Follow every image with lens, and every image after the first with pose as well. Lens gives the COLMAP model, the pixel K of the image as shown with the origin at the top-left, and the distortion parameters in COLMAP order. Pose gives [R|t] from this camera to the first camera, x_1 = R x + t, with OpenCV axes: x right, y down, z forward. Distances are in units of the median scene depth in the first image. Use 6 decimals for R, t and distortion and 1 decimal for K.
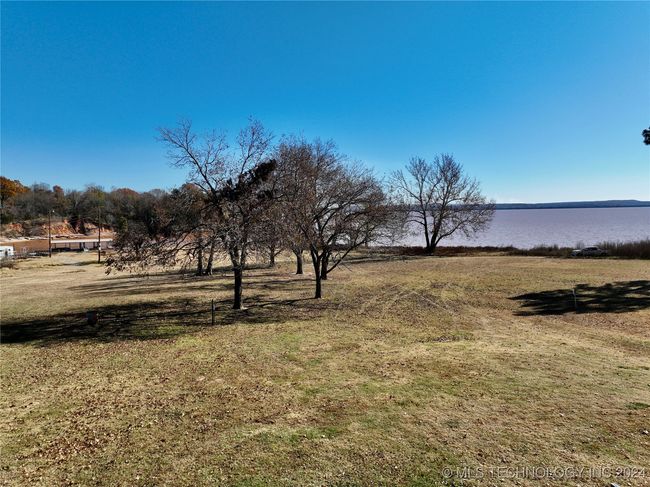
lens RADIAL K [[463.1, 0, 323.9], [0, 463.1, 241.7], [0, 0, 1]] dist [0.007754, 0.007679]
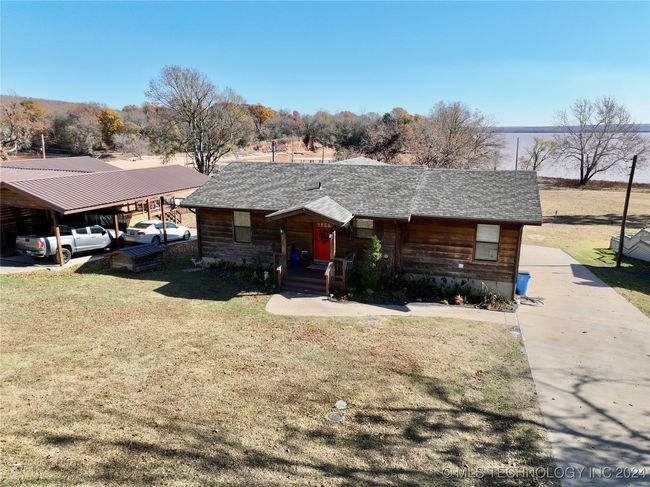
lens RADIAL K [[463.1, 0, 320.6], [0, 463.1, 241.3], [0, 0, 1]] dist [0.007754, 0.007679]
pose [[0.894928, 0.121220, -0.429429, 0.068636], [-0.044394, 0.981805, 0.184629, -0.010083], [0.443997, -0.146165, 0.884026, -0.134055]]
